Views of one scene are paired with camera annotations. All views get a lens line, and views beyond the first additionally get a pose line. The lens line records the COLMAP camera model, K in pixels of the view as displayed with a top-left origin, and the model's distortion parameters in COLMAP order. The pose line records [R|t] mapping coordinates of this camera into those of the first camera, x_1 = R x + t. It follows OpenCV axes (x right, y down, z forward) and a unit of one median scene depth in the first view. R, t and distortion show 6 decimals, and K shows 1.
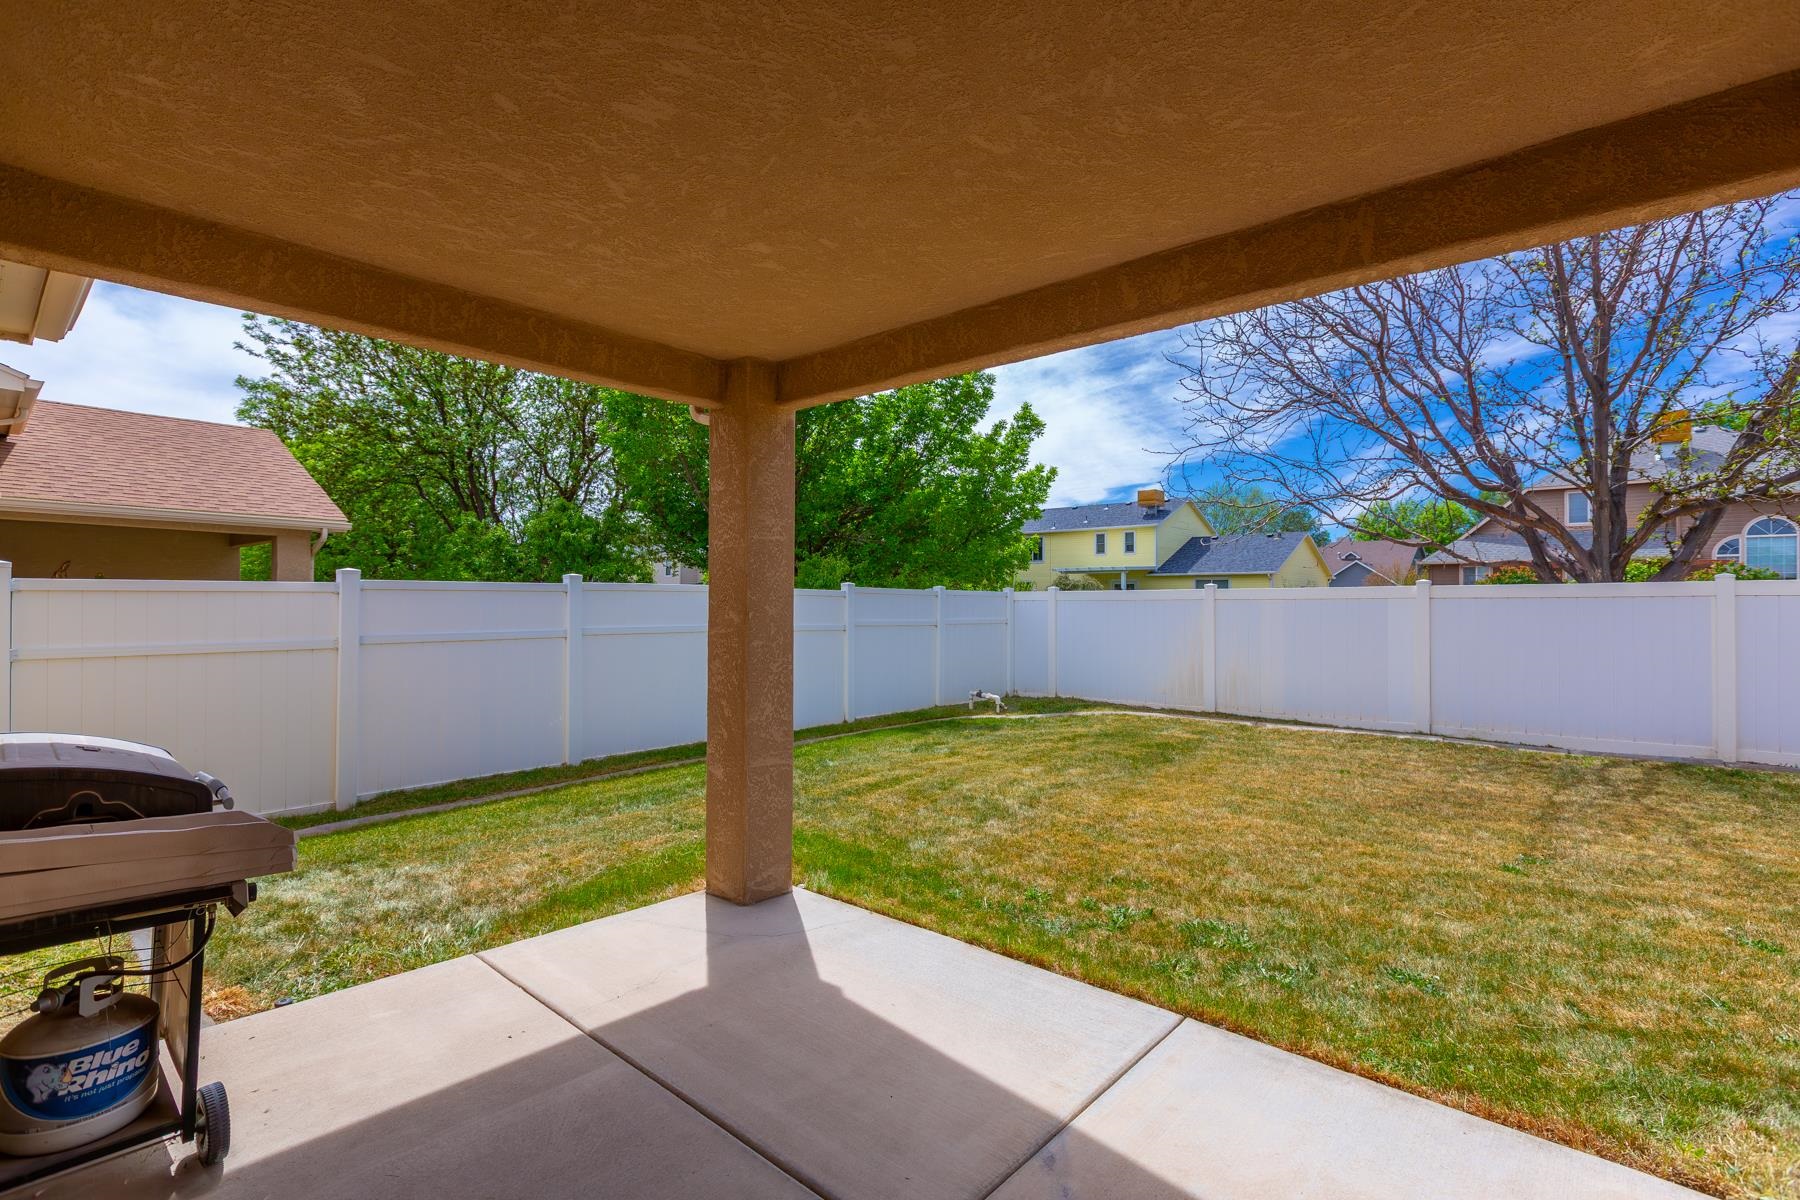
lens RADIAL K [[818.8, 0, 907.4], [0, 818.8, 592.6], [0, 0, 1]] dist [0.002592, 0.000816]
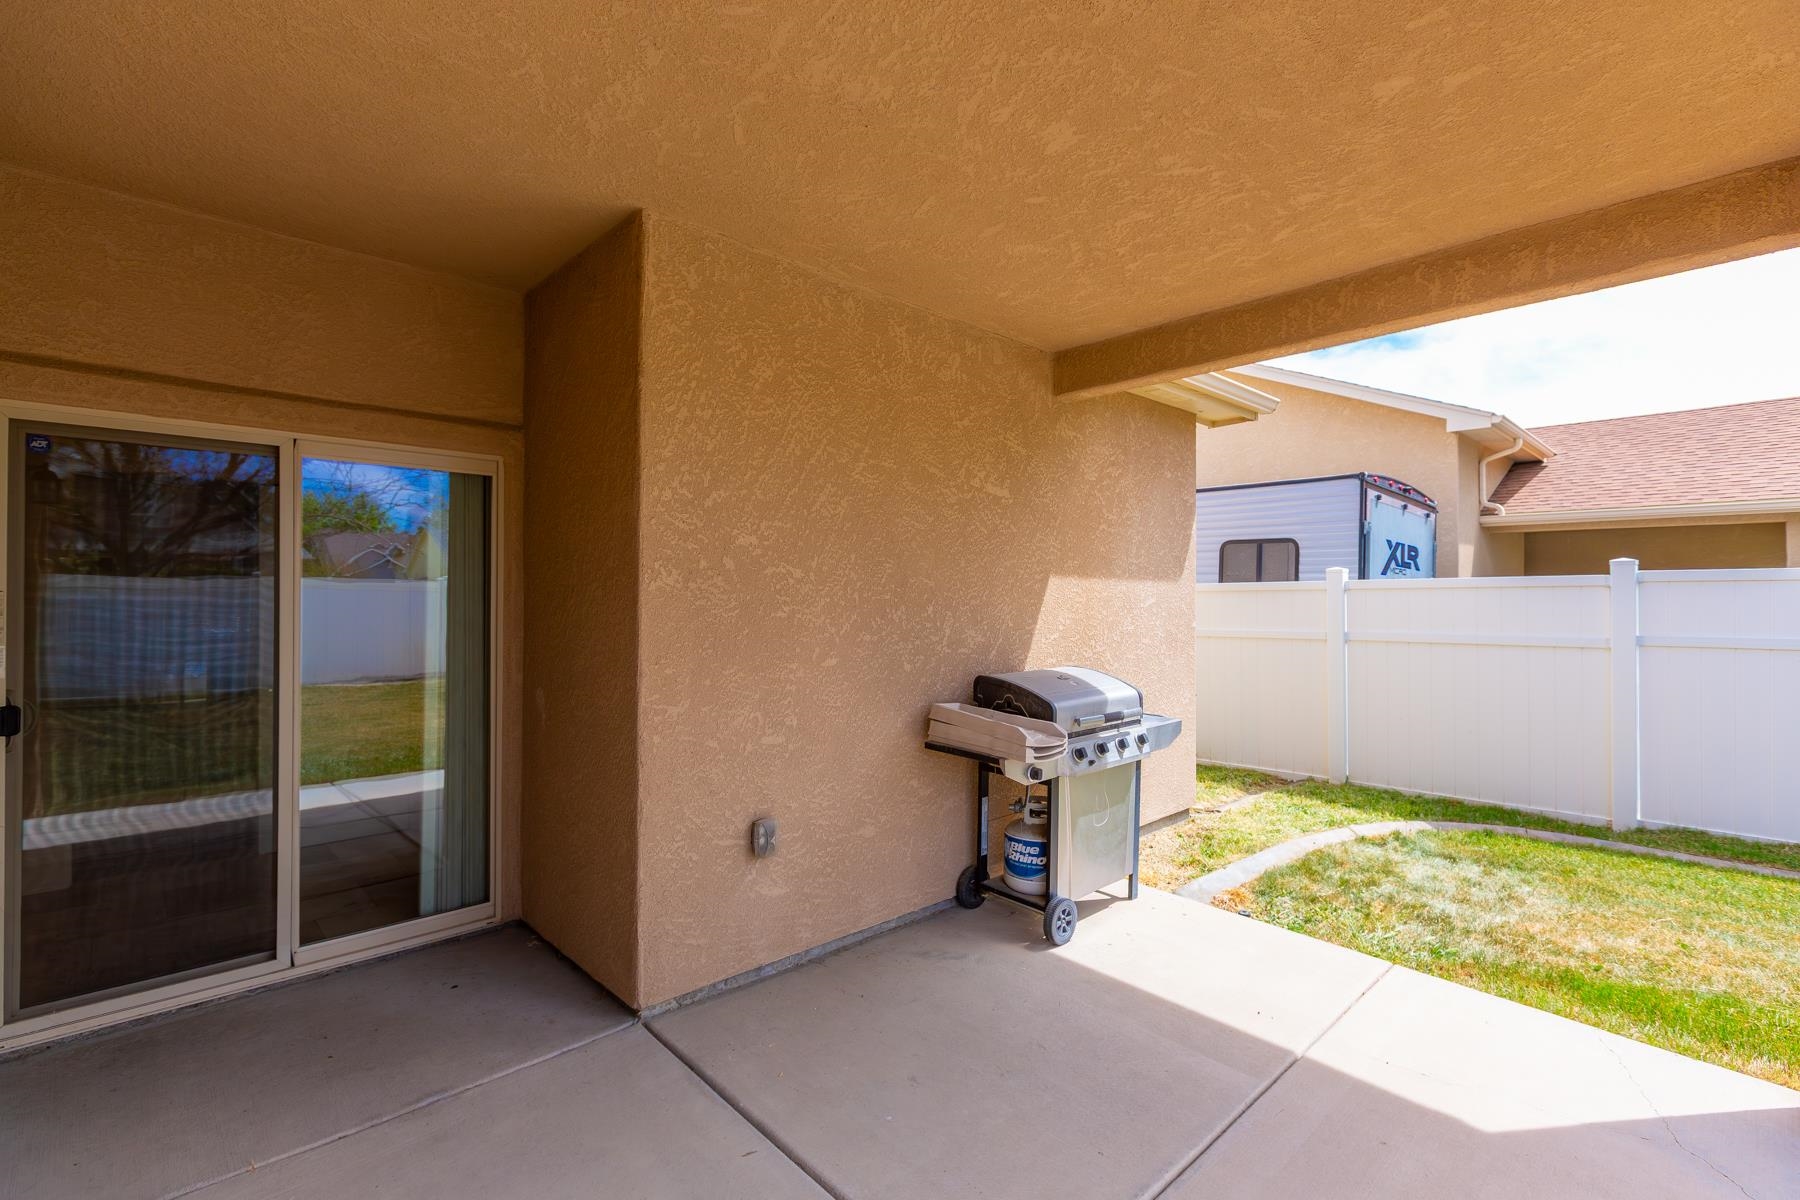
lens RADIAL K [[818.8, 0, 895.1], [0, 818.8, 600.2], [0, 0, 1]] dist [0.002592, 0.000816]
pose [[-0.101206, -0.003278, -0.994860, 0.462595], [0.008763, 0.999953, -0.004187, 0.019710], [0.994827, -0.009141, -0.101173, 0.517813]]
